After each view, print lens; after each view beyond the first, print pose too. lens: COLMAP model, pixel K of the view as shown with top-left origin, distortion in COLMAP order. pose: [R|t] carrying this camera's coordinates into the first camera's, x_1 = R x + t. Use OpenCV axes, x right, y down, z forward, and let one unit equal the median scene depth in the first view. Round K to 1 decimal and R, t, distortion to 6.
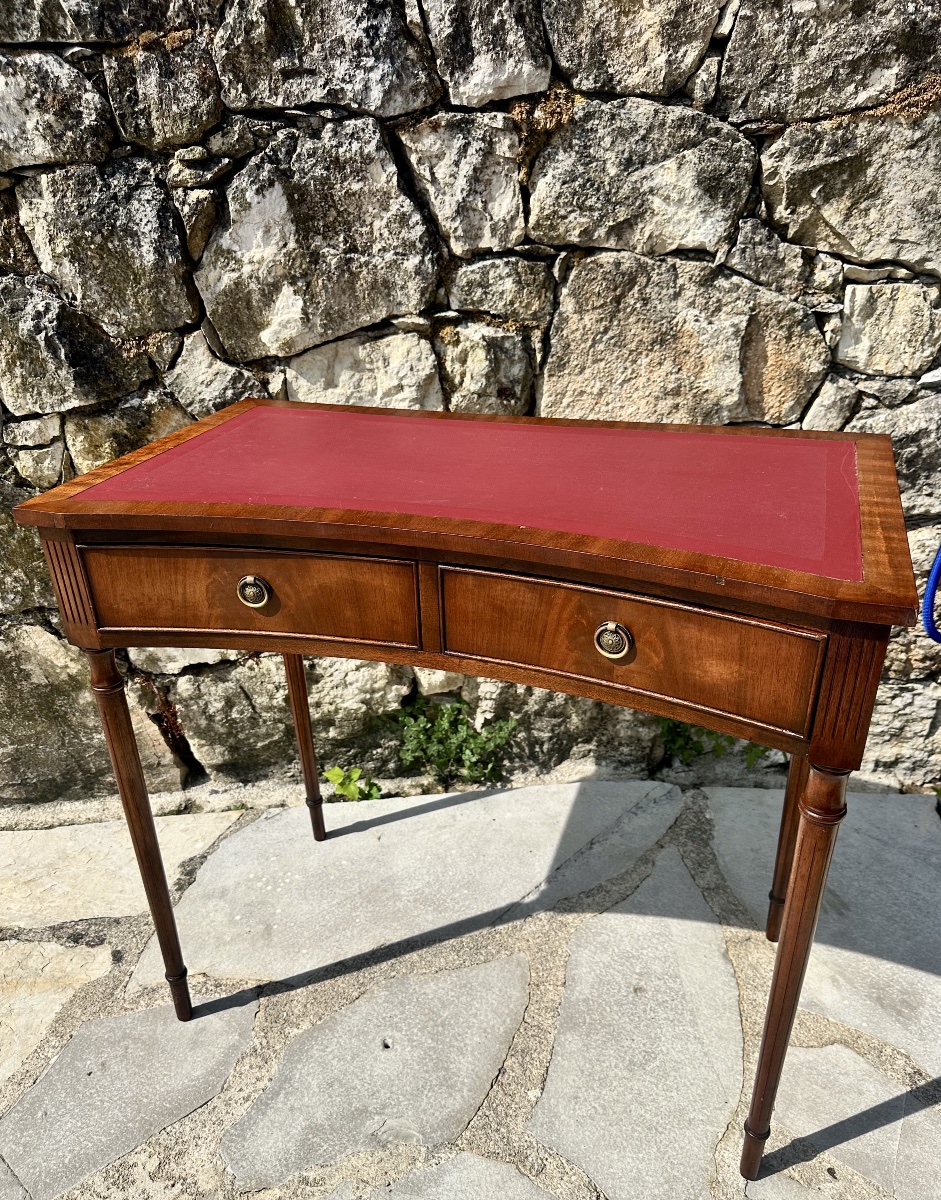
lens RADIAL K [[955.2, 0, 466.4], [0, 955.2, 664.7], [0, 0, 1]] dist [0.003215, -0.013209]
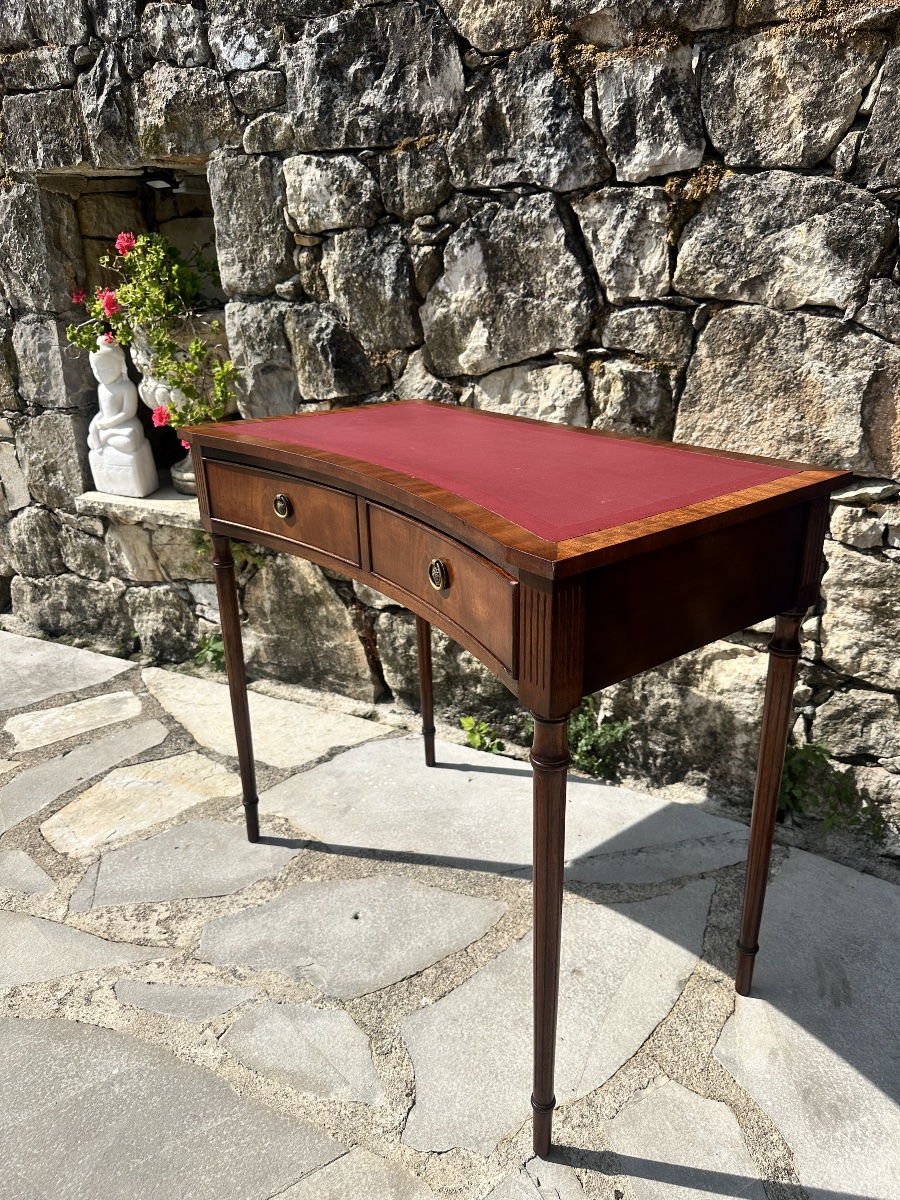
lens RADIAL K [[869.3, 0, 450.0], [0, 869.3, 600.0], [0, 0, 1]] dist [0.011566, -0.029519]
pose [[0.831521, 0.211500, -0.513654, 0.459781], [-0.274870, 0.960201, -0.049601, 0.035344], [0.482721, 0.182432, 0.856562, 0.044725]]
